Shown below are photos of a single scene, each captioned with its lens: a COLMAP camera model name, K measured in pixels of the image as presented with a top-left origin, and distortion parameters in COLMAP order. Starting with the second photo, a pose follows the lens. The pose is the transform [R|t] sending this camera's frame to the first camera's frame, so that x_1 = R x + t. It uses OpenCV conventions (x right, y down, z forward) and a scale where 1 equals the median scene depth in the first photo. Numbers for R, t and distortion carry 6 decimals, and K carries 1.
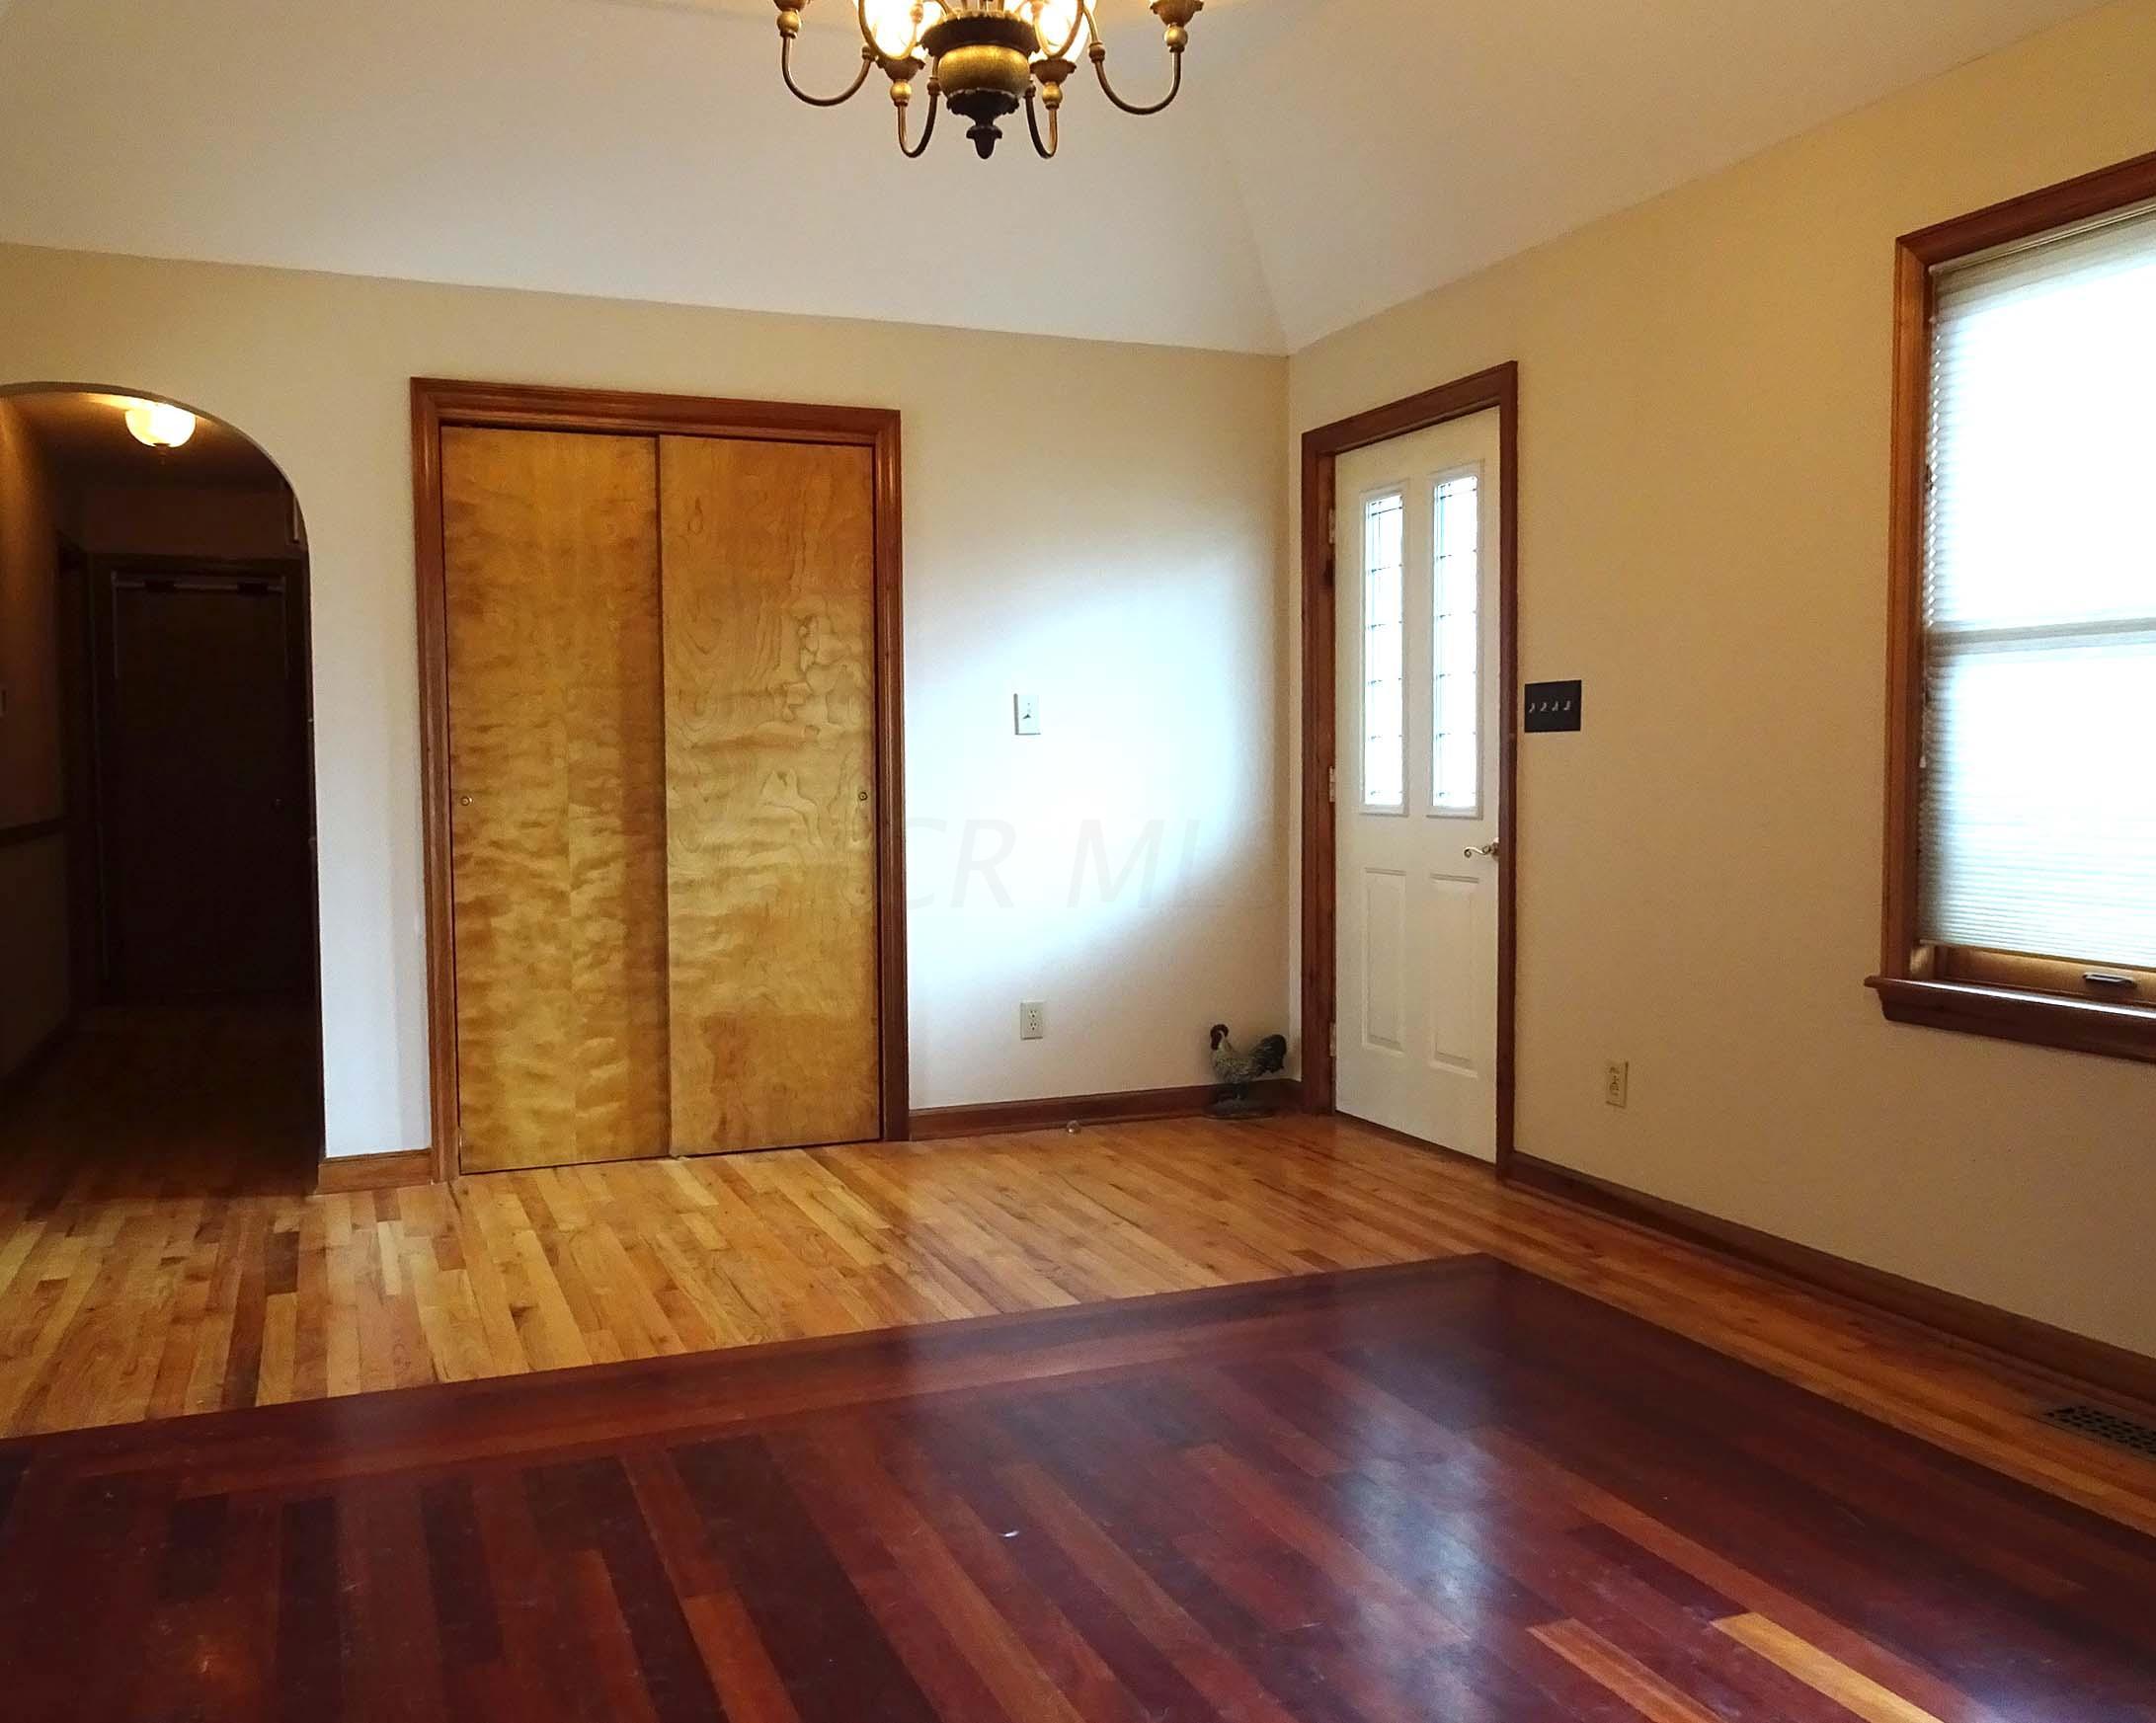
lens RADIAL K [[1890.4, 0, 1078.0], [0, 1890.4, 861.5], [0, 0, 1]] dist [-0.004264, -0.007010]
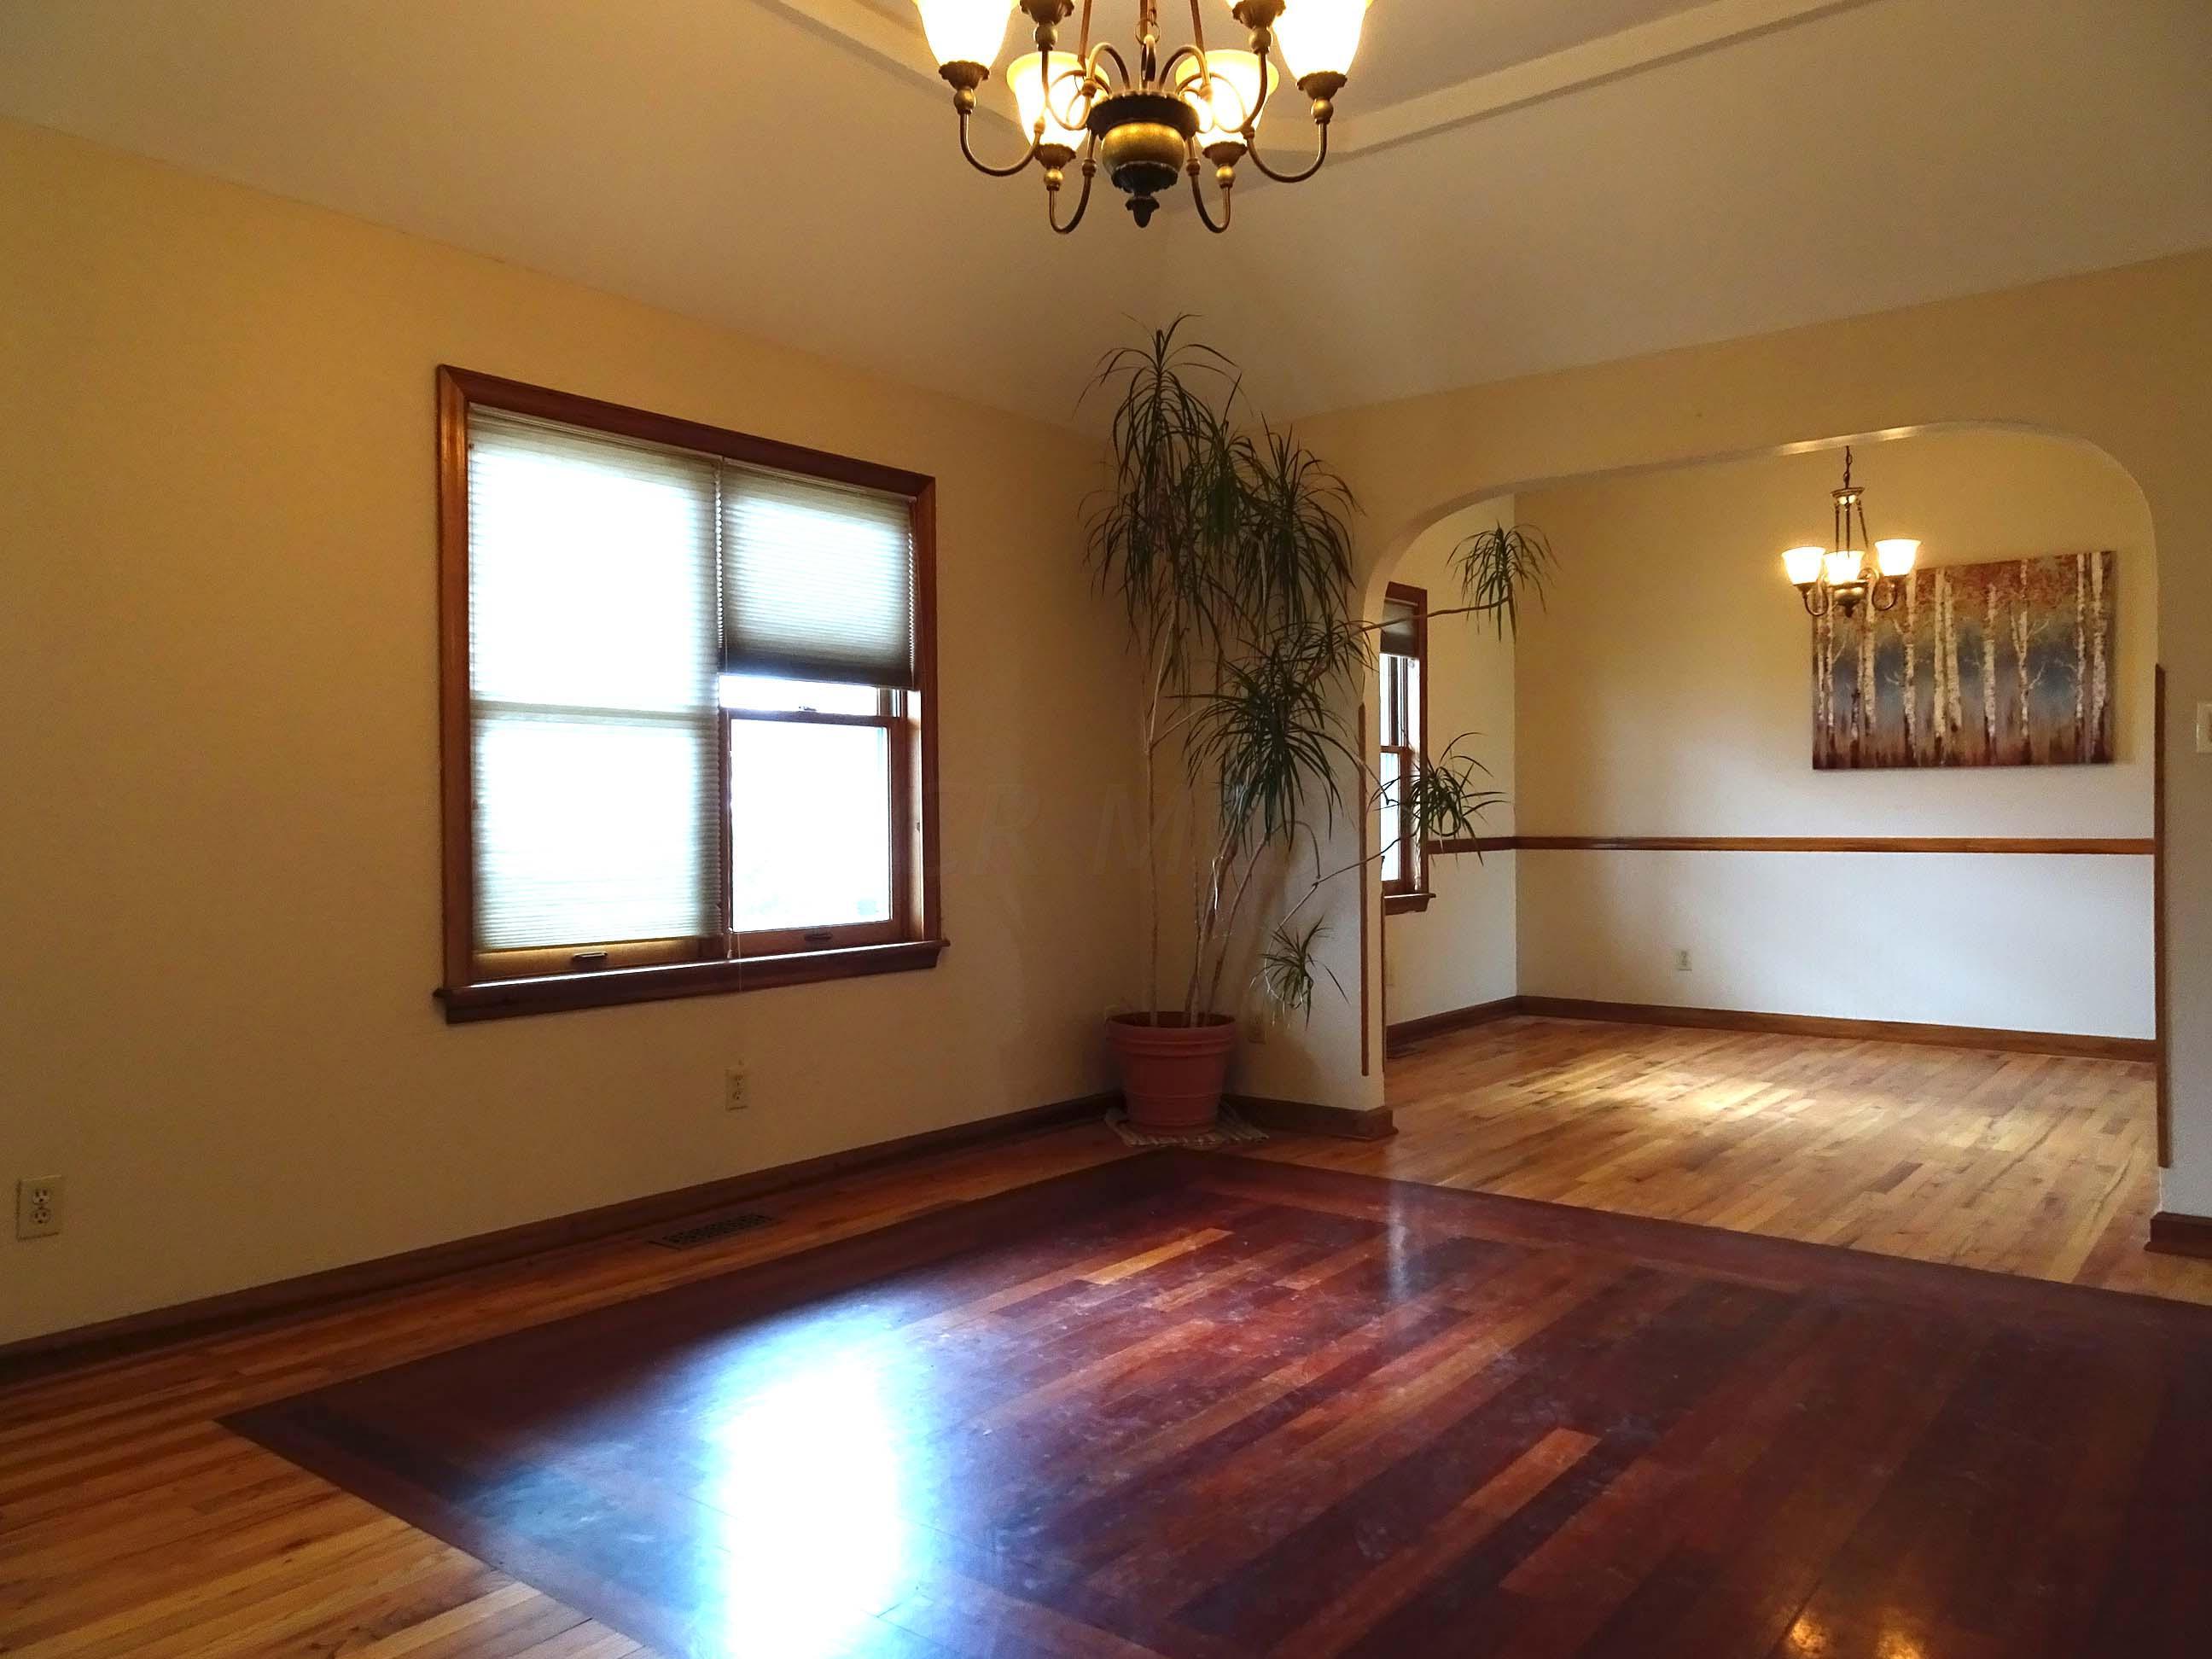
lens RADIAL K [[1563.9, 0, 1106.0], [0, 1563.9, 829.5], [0, 0, 1]] dist [0.007146, 0.004966]
pose [[-0.496062, 0.004105, 0.868277, -0.633431], [0.062148, 0.997592, 0.030790, -0.042219], [-0.866060, 0.069235, -0.495123, 1.150568]]
